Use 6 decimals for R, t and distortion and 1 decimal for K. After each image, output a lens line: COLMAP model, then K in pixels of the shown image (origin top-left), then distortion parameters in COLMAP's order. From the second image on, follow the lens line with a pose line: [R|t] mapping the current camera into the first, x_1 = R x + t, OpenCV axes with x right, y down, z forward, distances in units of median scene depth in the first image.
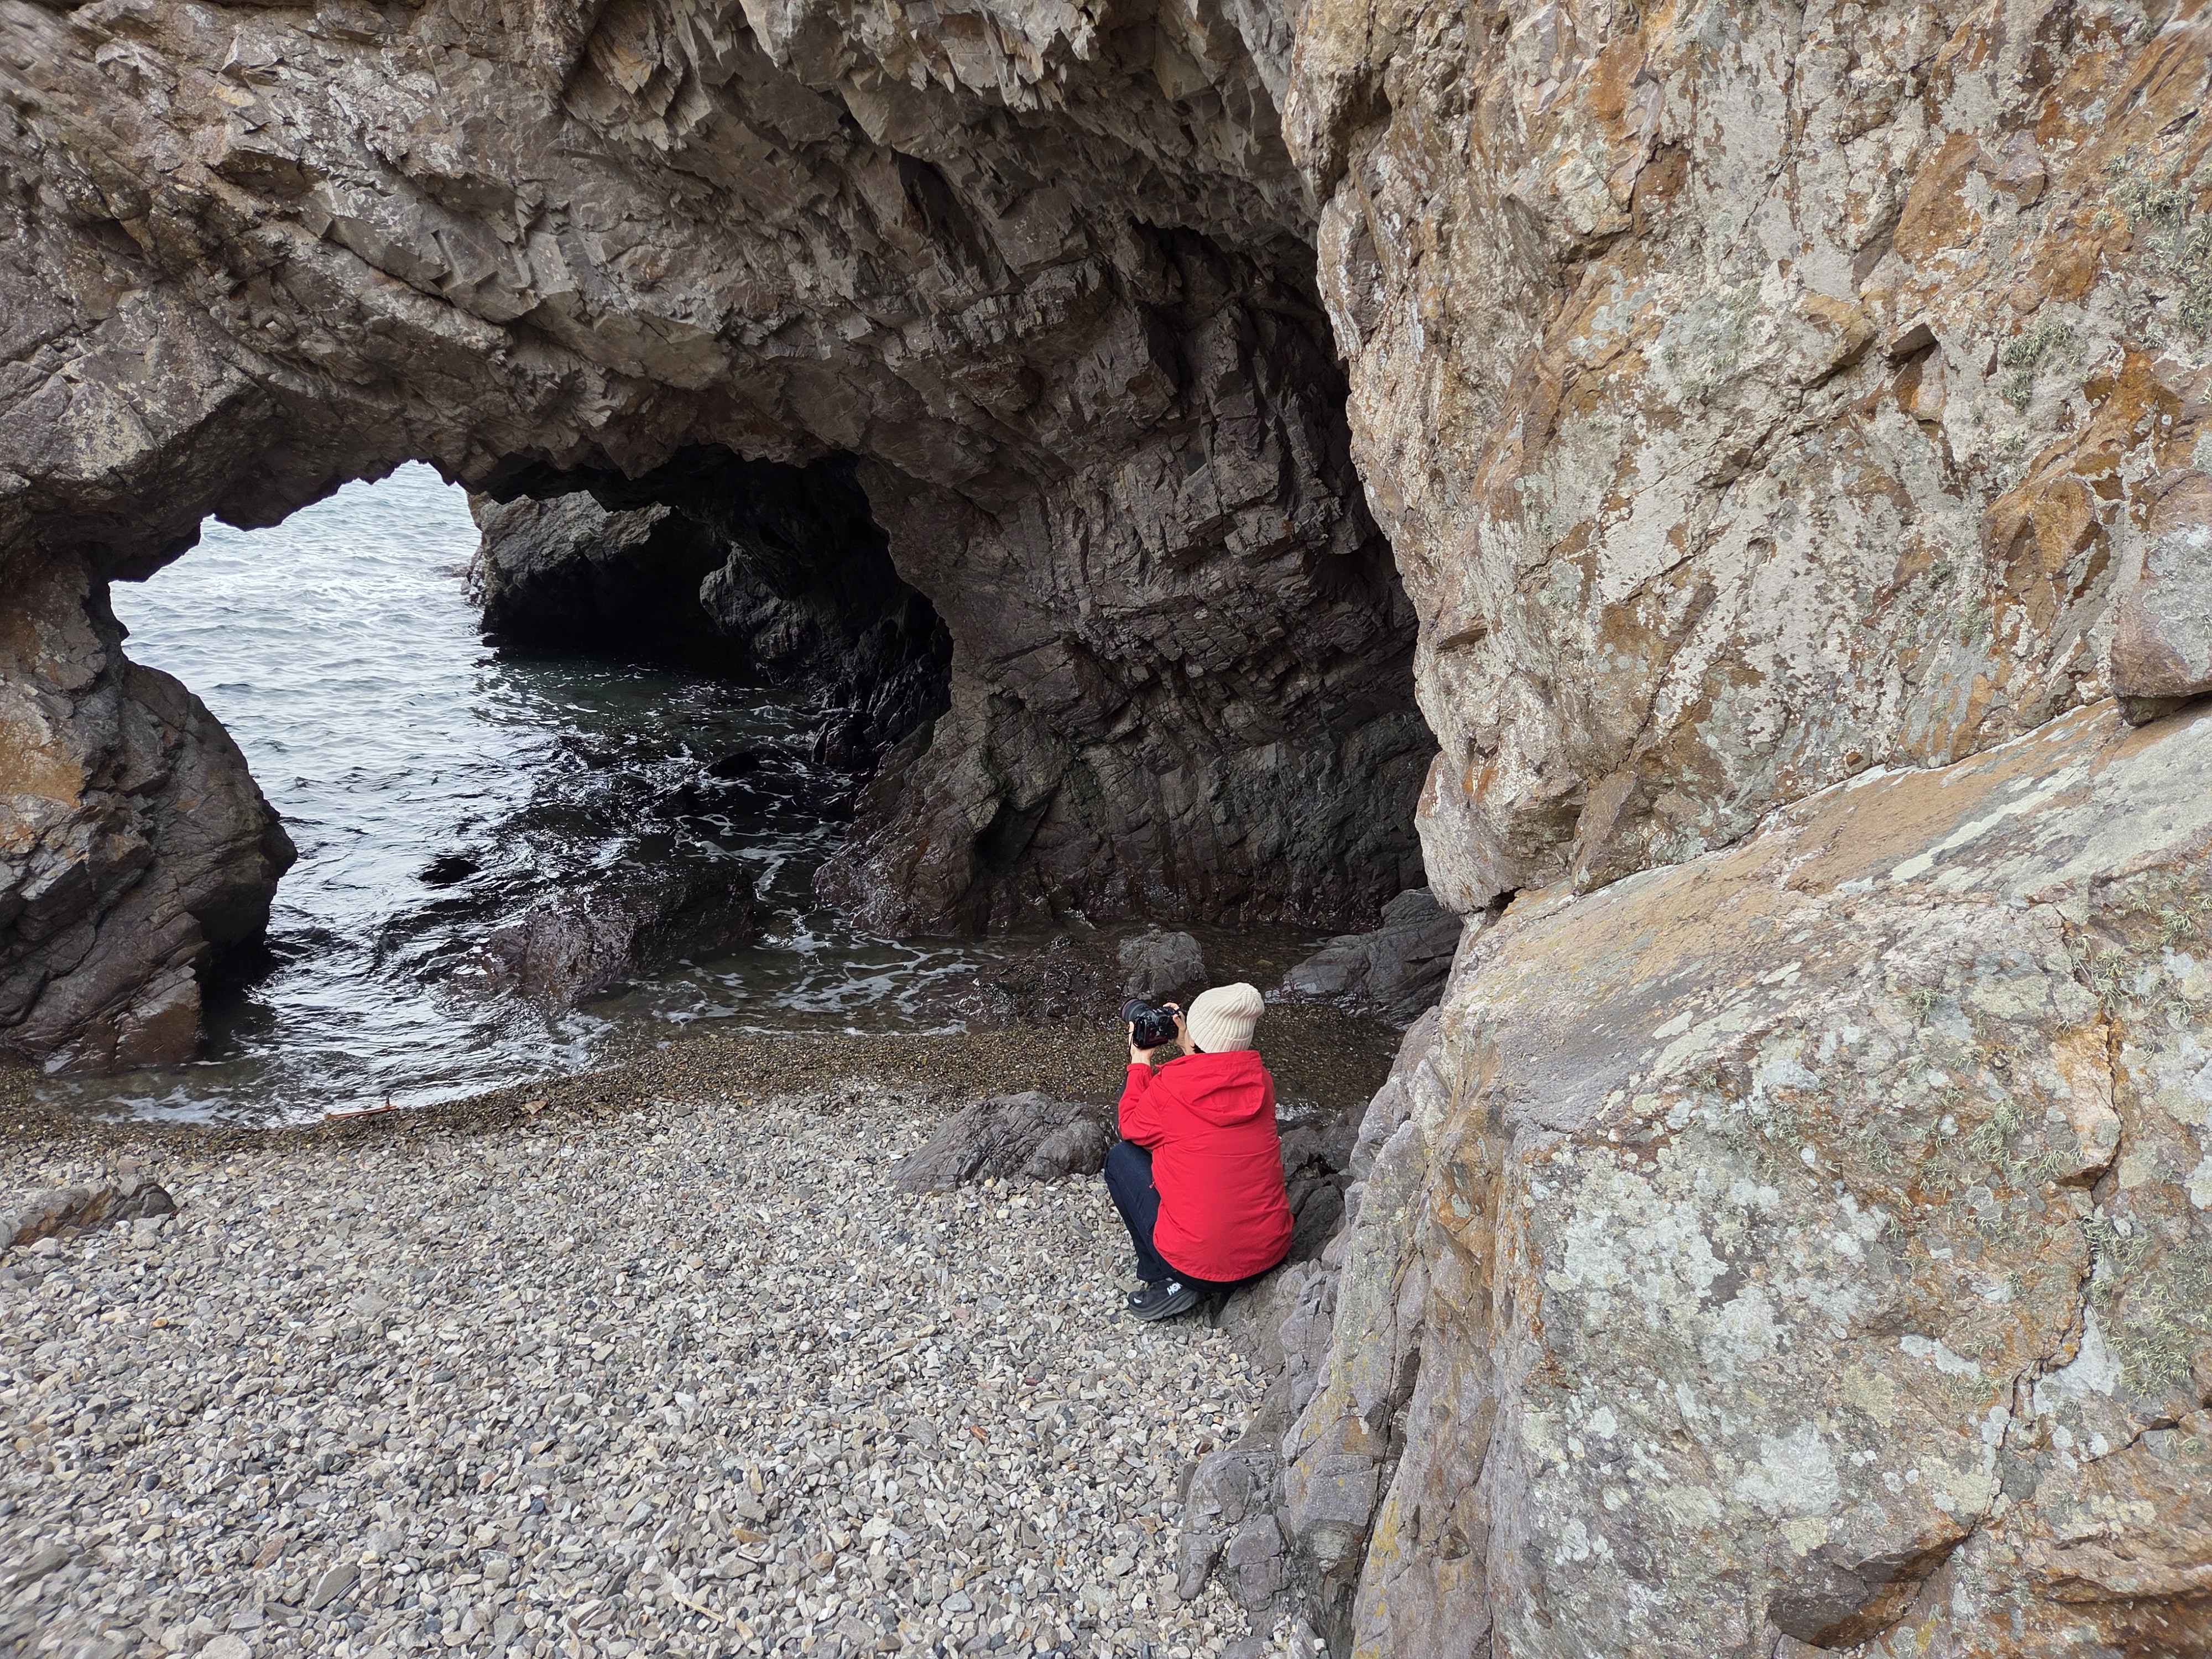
lens RADIAL K [[1472.3, 0, 1104.5], [0, 1472.3, 805.3], [0, 0, 1]] dist [0.069966, -0.052854]
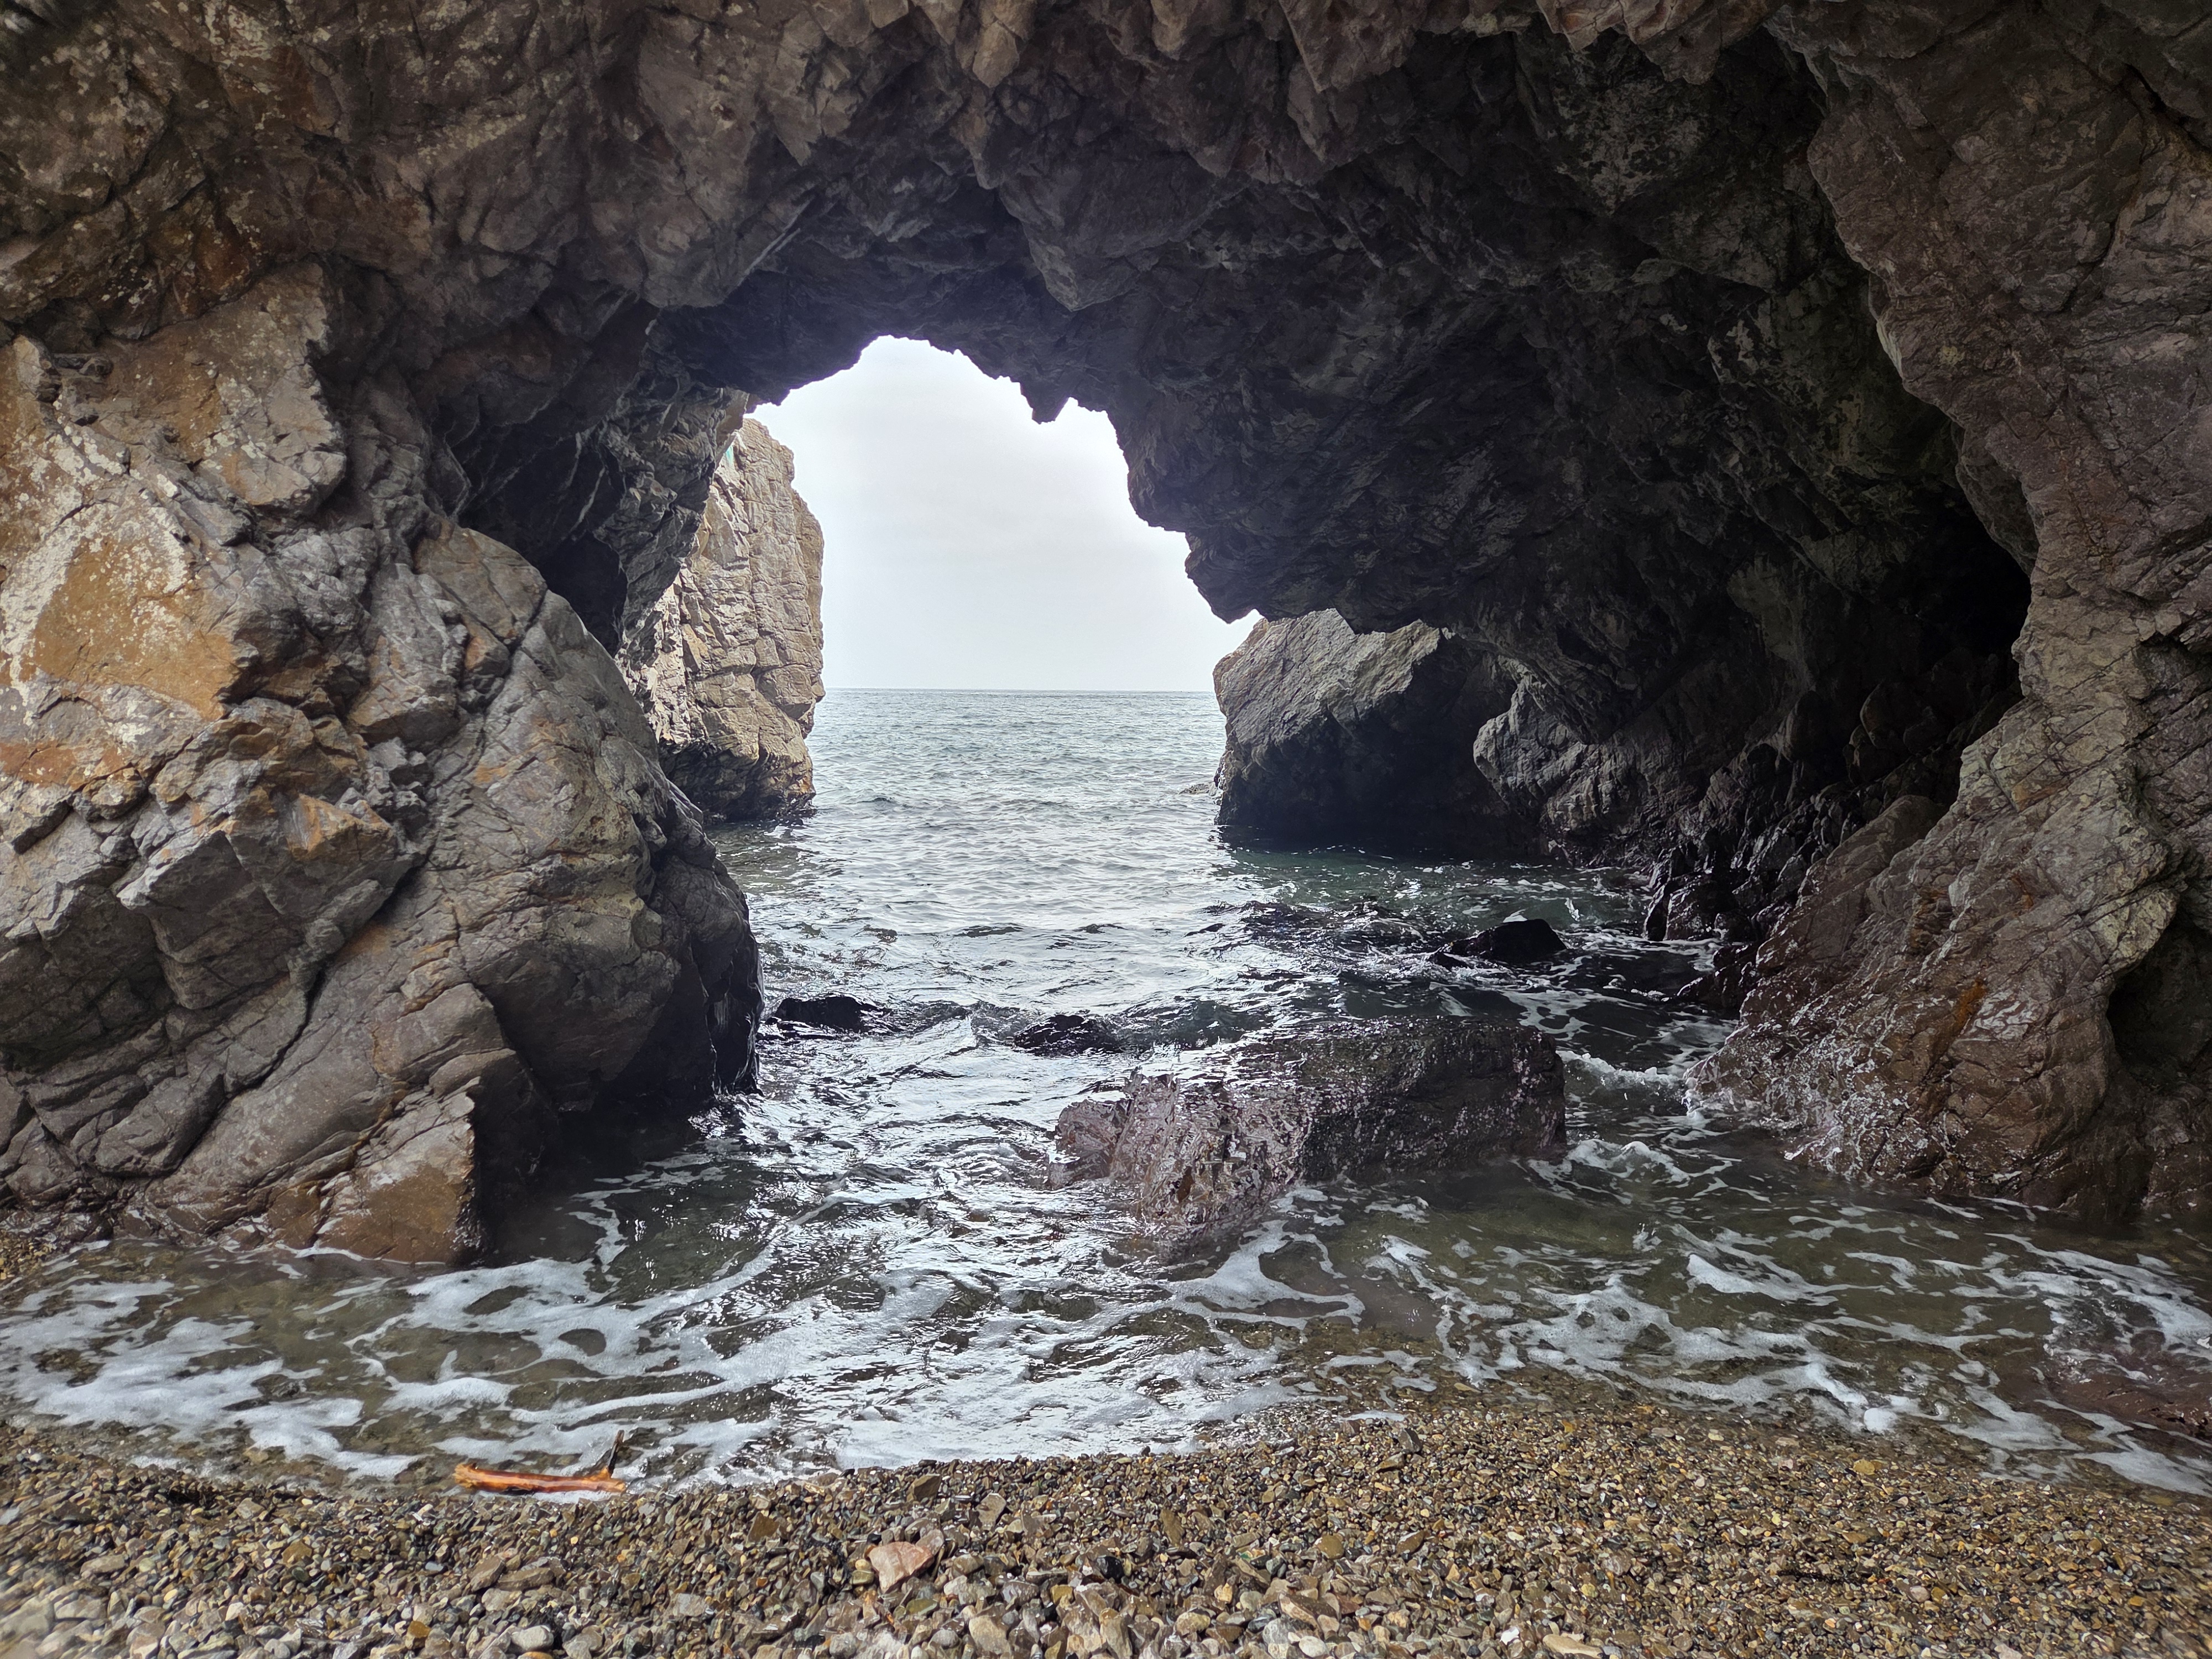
lens RADIAL K [[1472.3, 0, 1111.2], [0, 1472.3, 824.6], [0, 0, 1]] dist [0.069966, -0.052854]
pose [[0.874061, -0.034938, -0.484558, -0.178268], [-0.060157, 0.981951, -0.179315, 0.099579], [0.482077, 0.185881, 0.856183, 0.685849]]
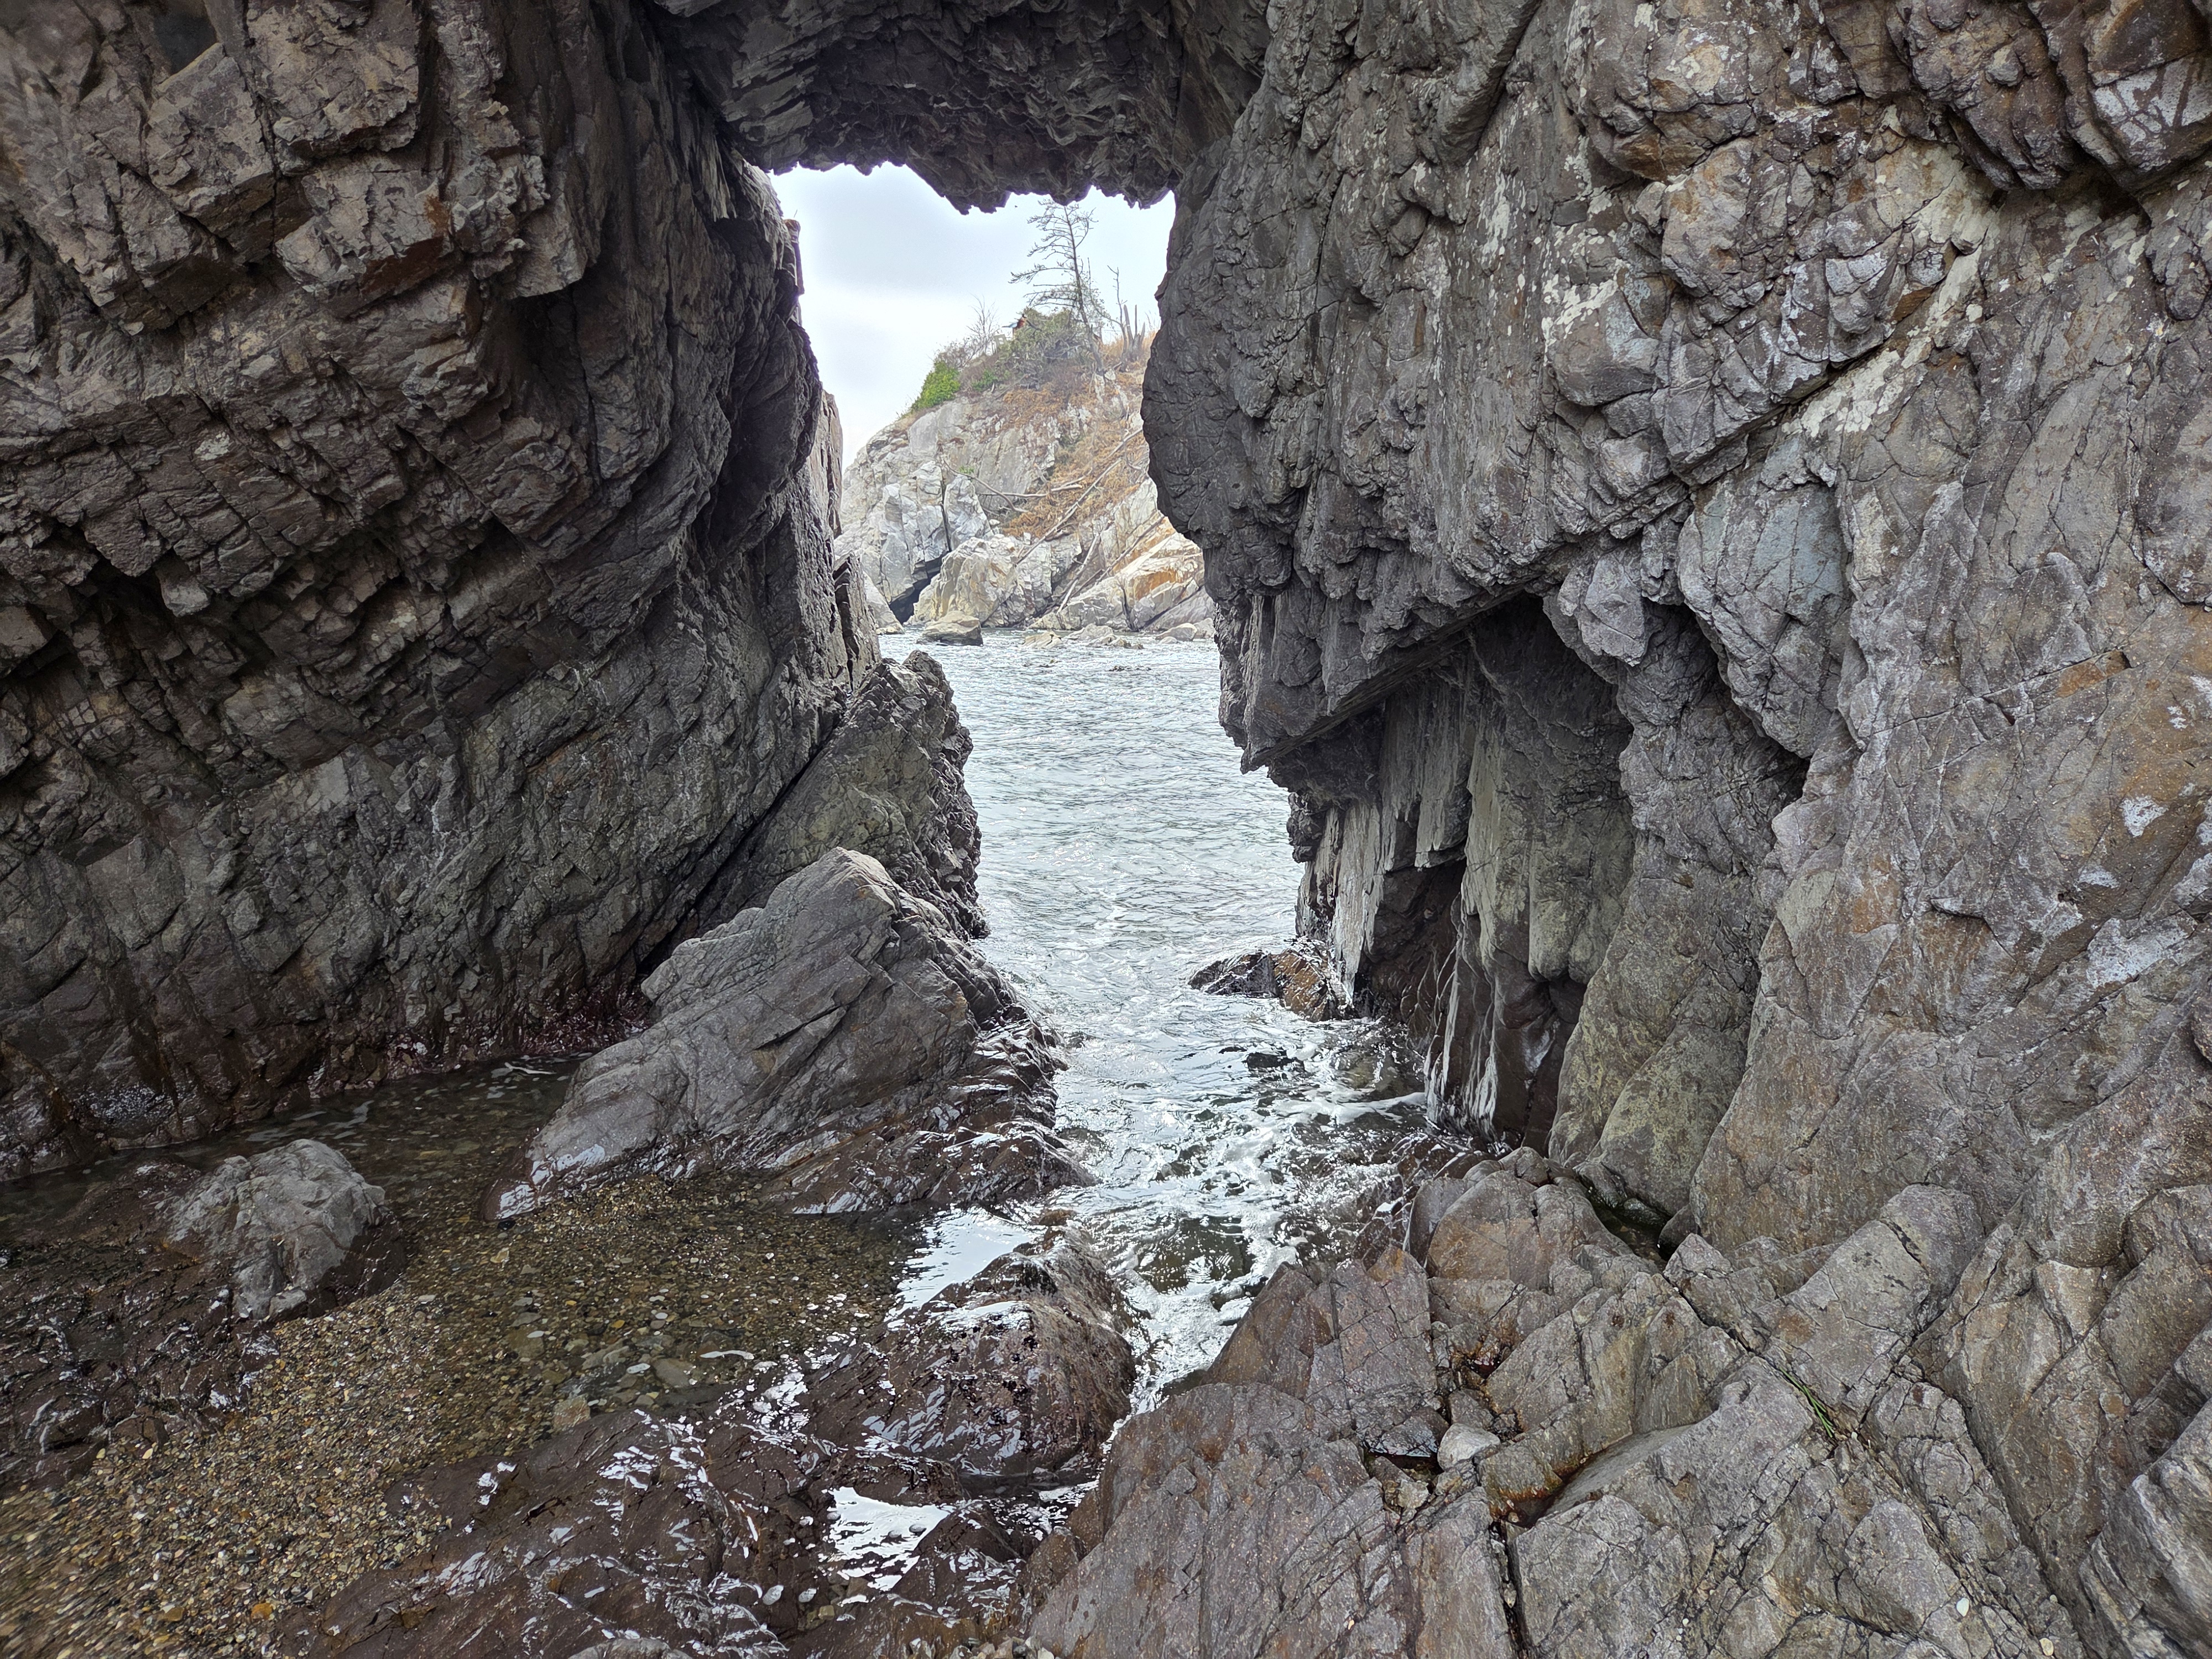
lens RADIAL K [[1472.3, 0, 1123.1], [0, 1472.3, 805.0], [0, 0, 1]] dist [0.069966, -0.052854]
pose [[0.679100, -0.177099, 0.712362, -0.117071], [0.232161, 0.972463, 0.020441, 0.043220], [-0.696365, 0.151501, 0.701515, 0.600533]]
